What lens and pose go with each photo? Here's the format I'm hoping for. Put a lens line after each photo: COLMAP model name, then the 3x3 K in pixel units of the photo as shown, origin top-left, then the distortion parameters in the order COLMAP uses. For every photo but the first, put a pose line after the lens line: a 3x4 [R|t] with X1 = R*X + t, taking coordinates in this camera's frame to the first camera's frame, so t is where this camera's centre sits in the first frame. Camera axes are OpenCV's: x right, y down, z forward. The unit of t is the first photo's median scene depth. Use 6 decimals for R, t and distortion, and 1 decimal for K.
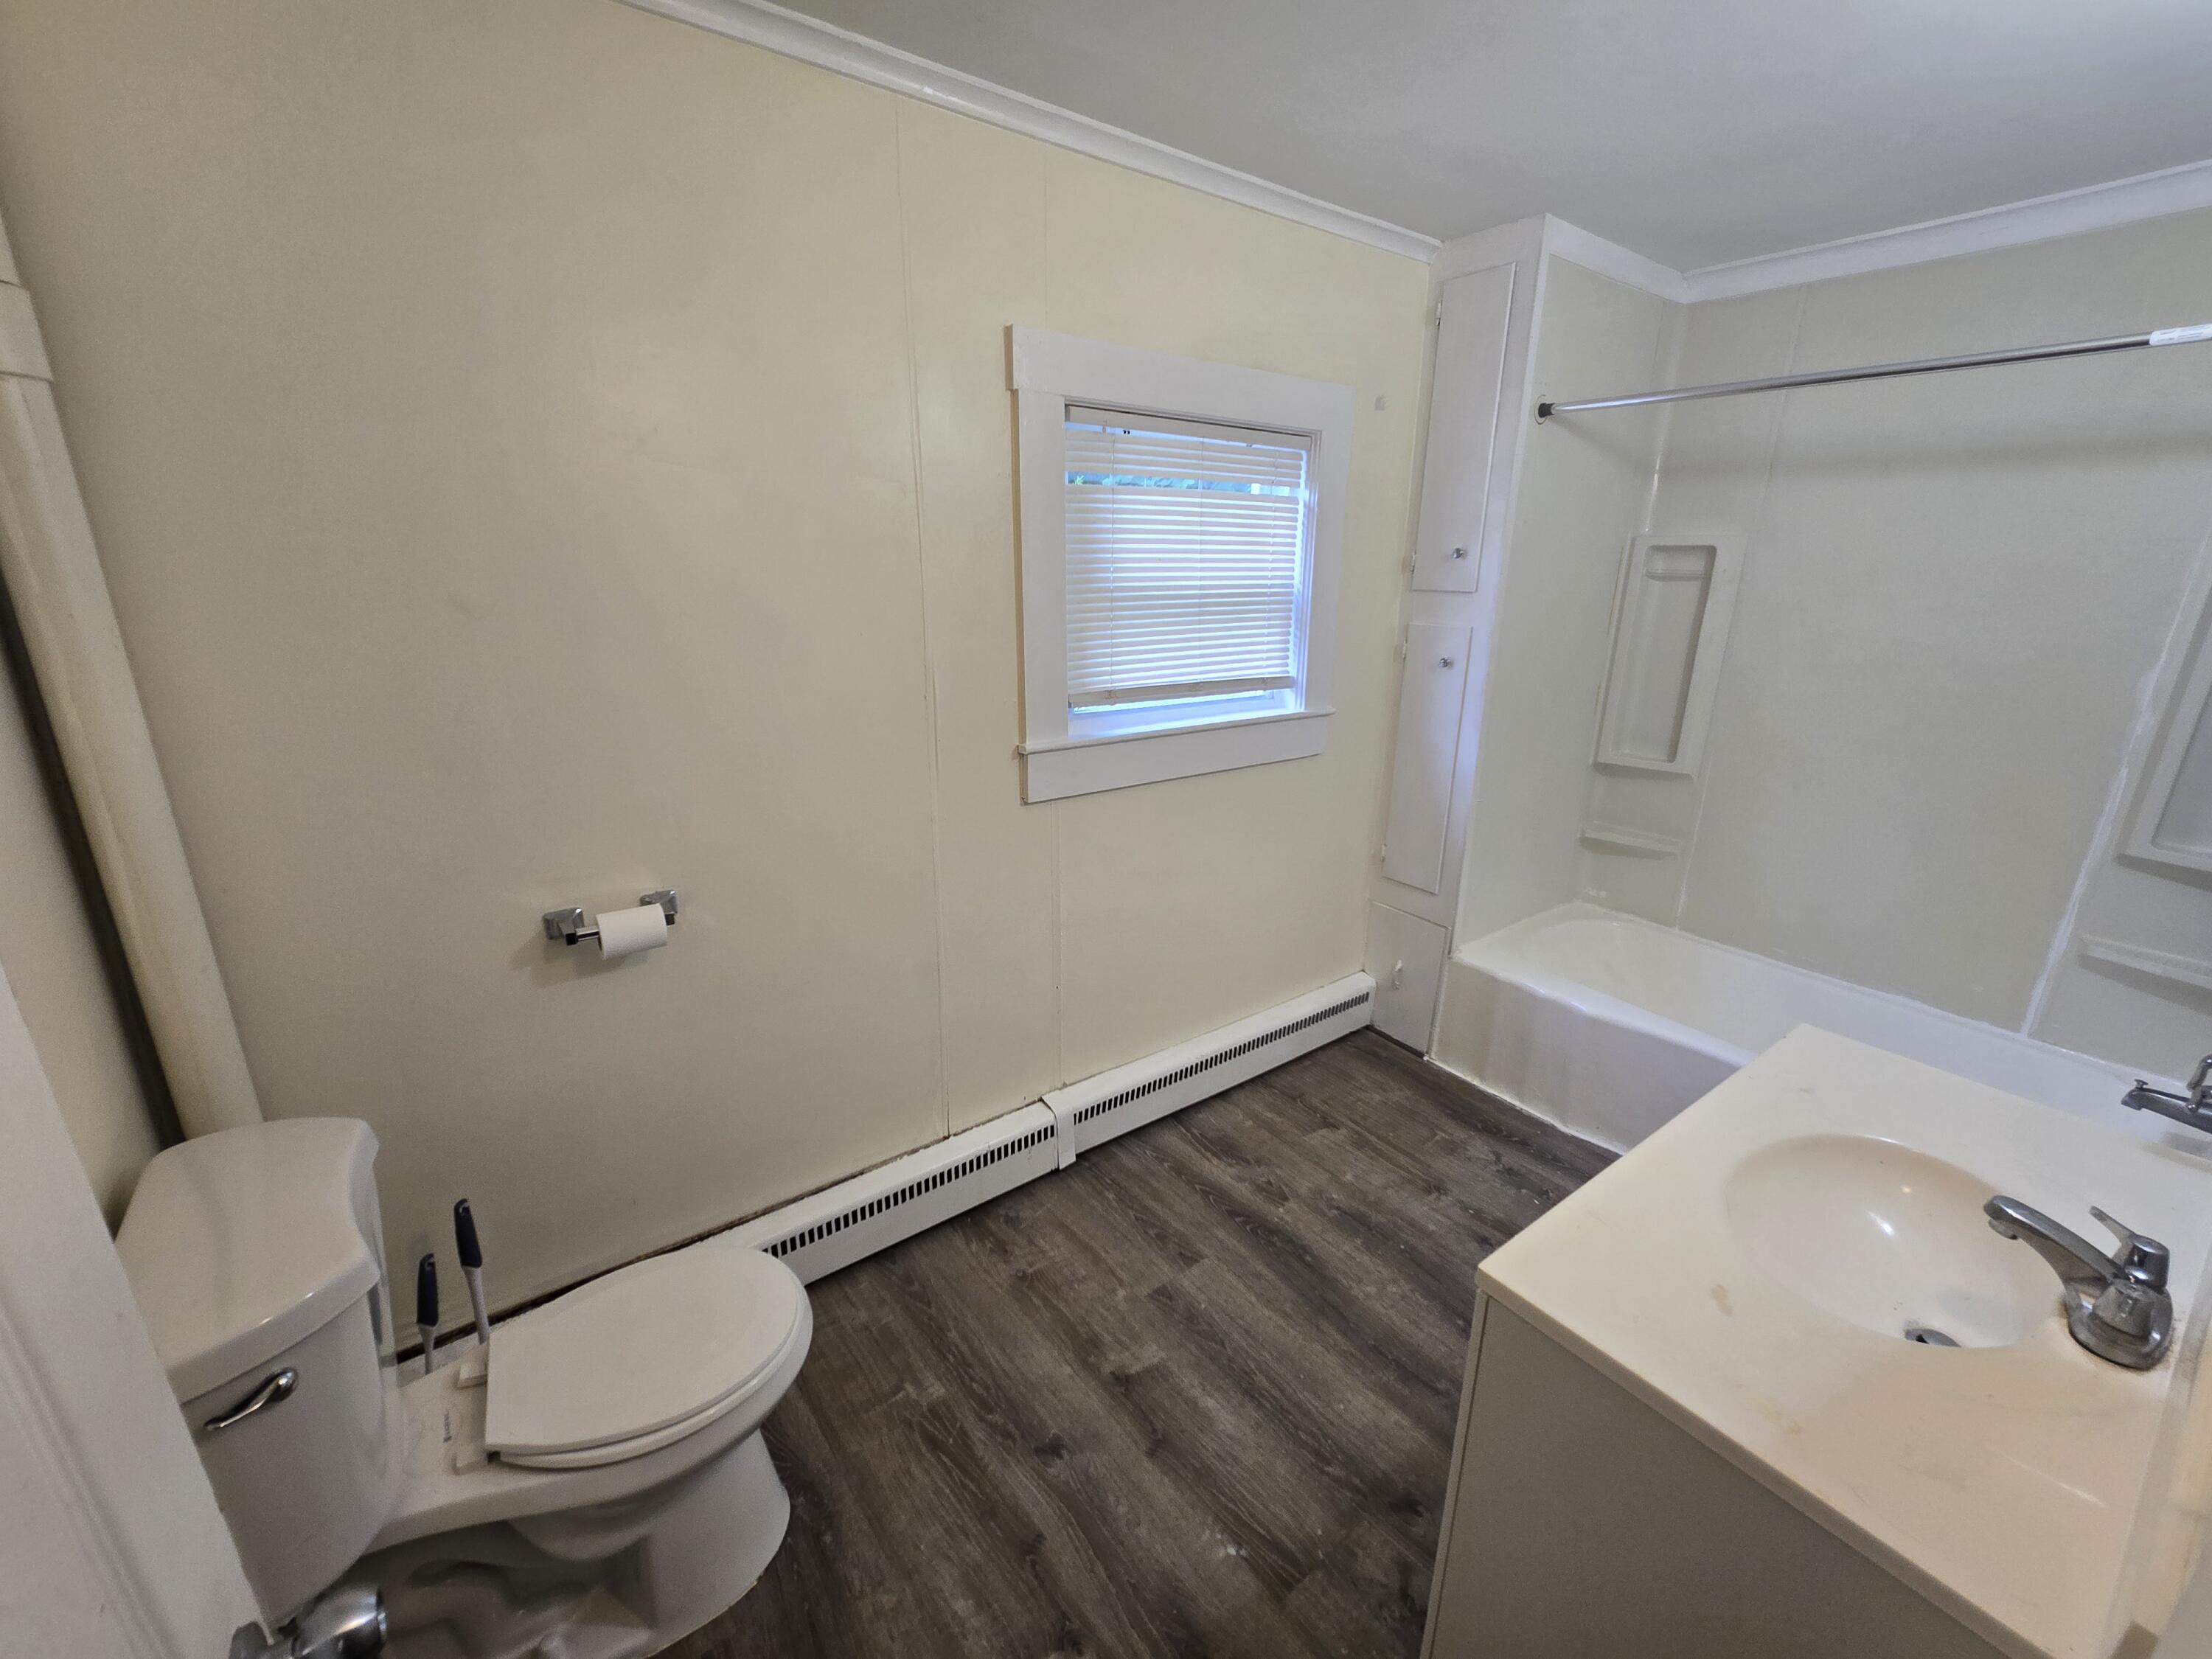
lens RADIAL K [[900.3, 0, 1116.0], [0, 900.3, 837.6], [0, 0, 1]] dist [-0.003380, -0.000059]
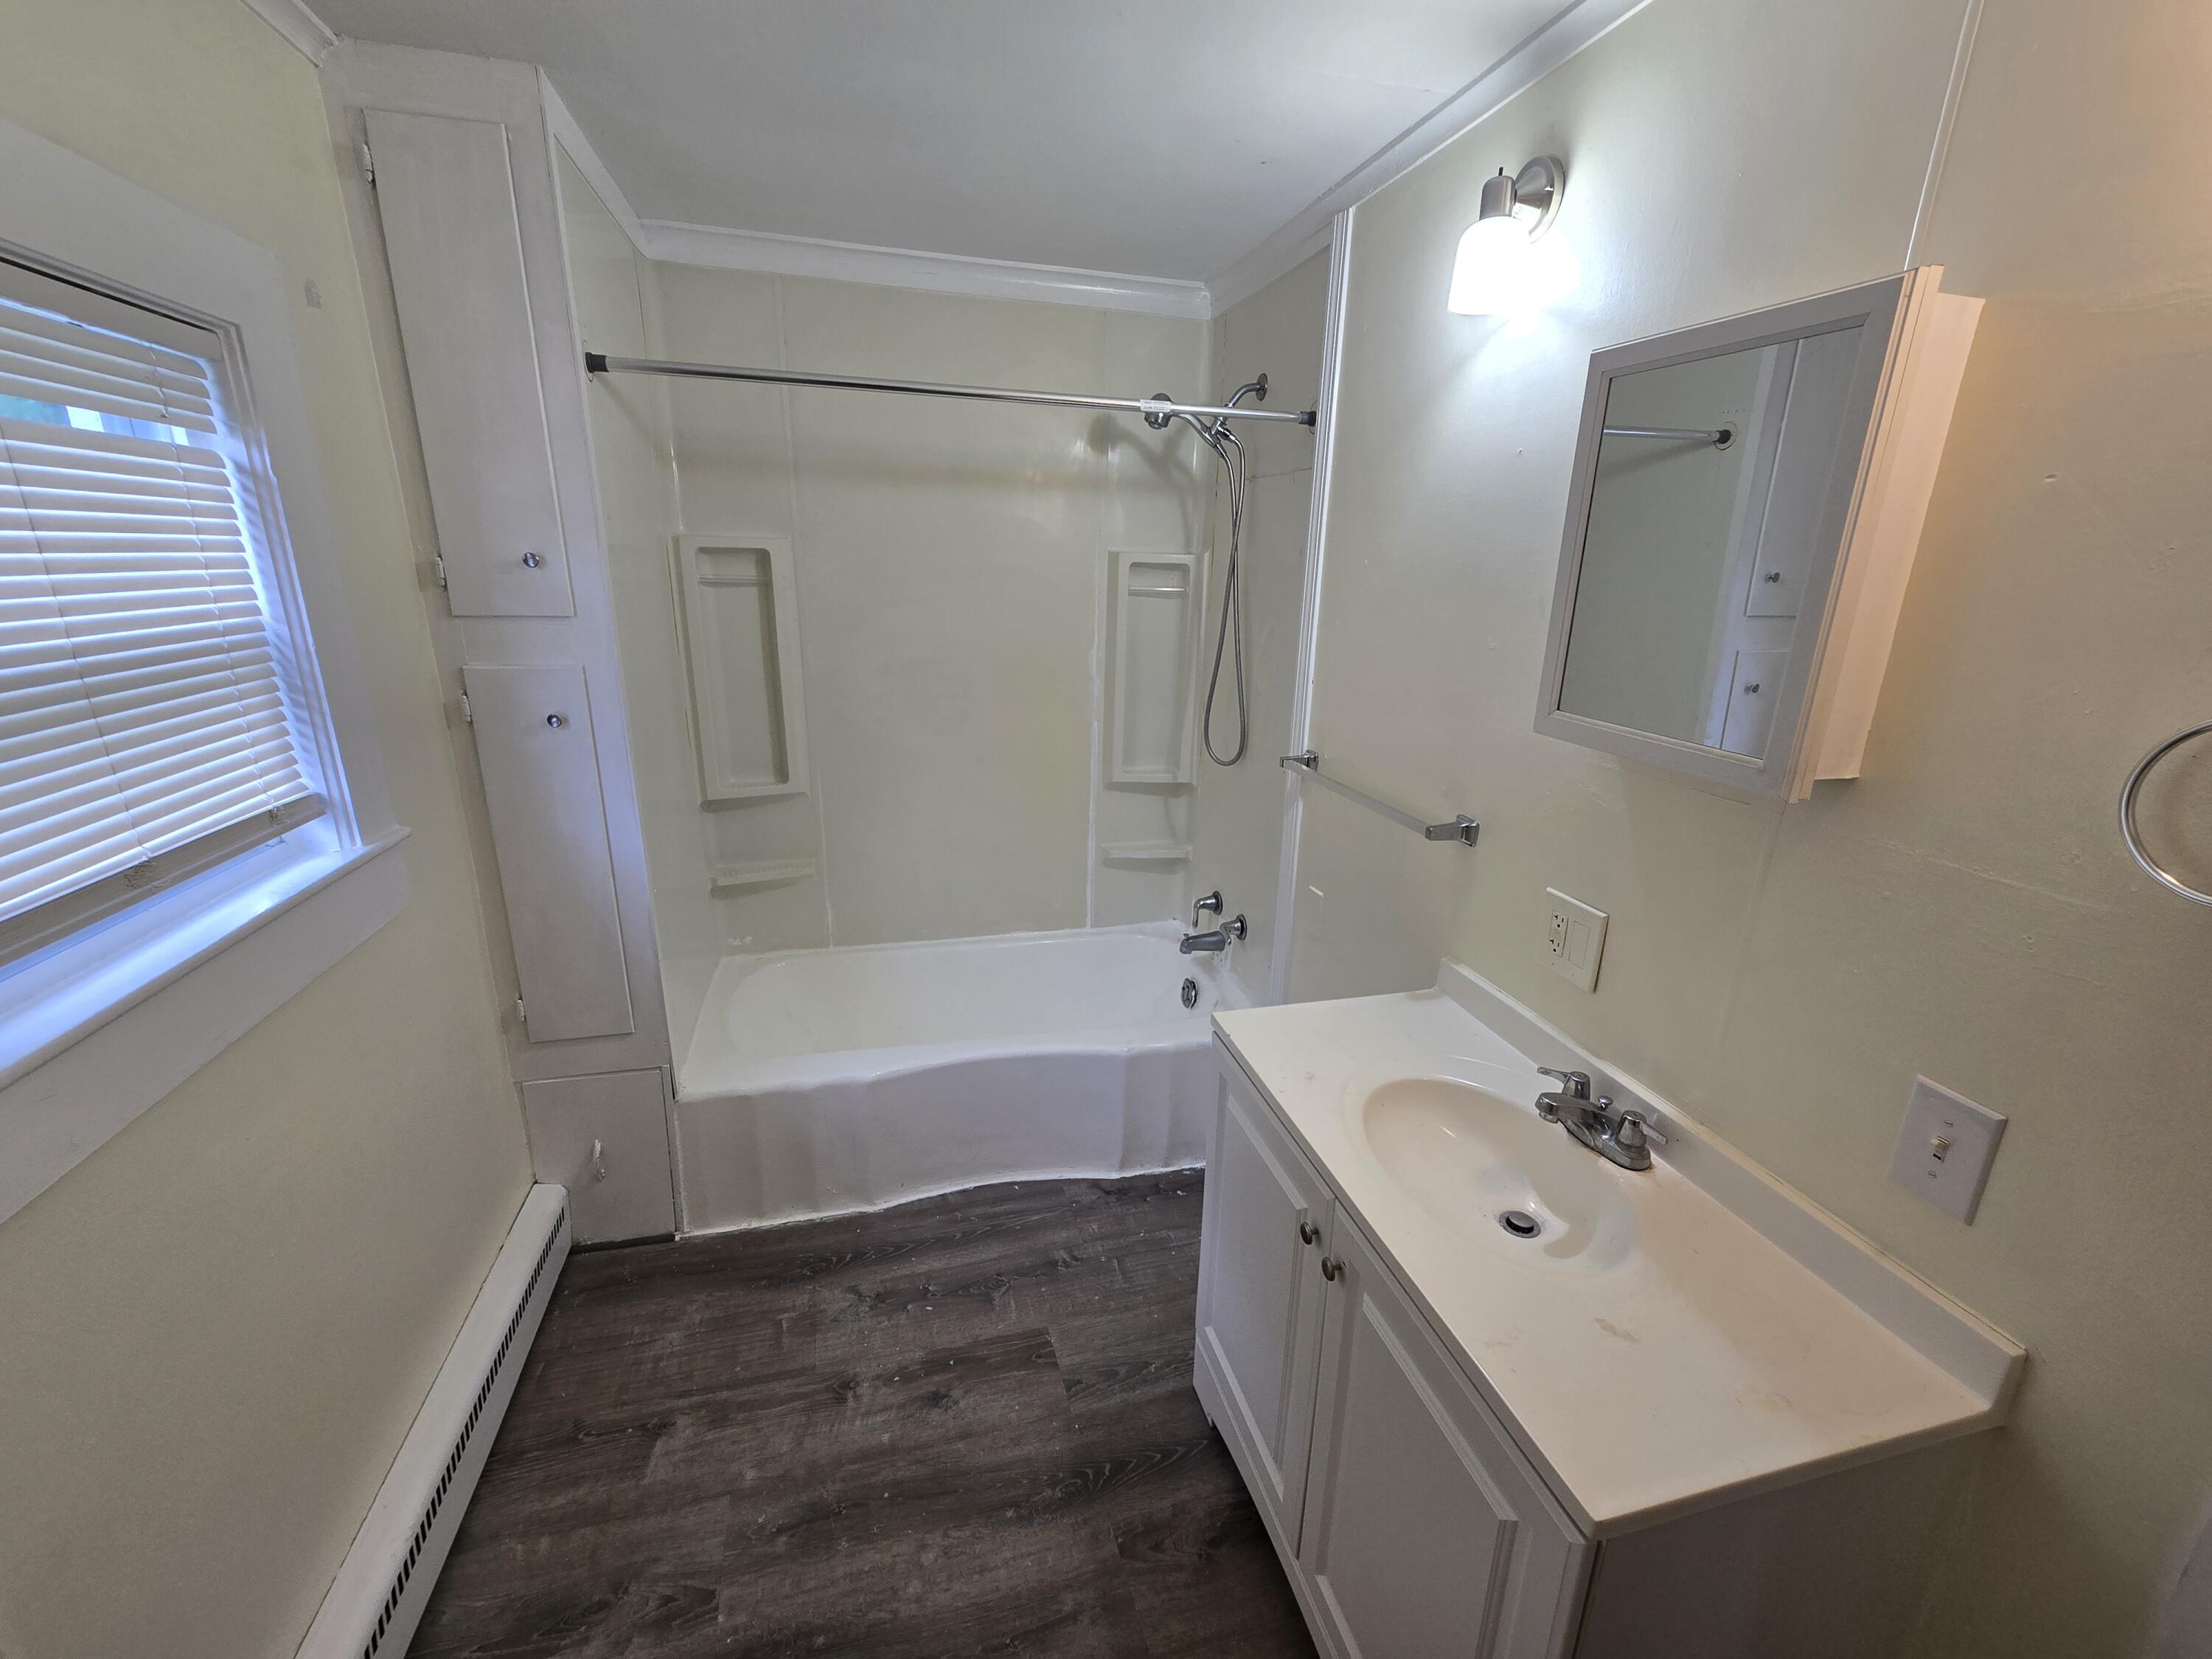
lens RADIAL K [[908.1, 0, 1111.1], [0, 908.1, 835.1], [0, 0, 1]] dist [0.001414, -0.002952]
pose [[0.368591, -0.271454, 0.889075, -0.115422], [0.254579, 0.949326, 0.184307, -0.134894], [-0.894053, 0.158406, 0.419019, 0.358693]]
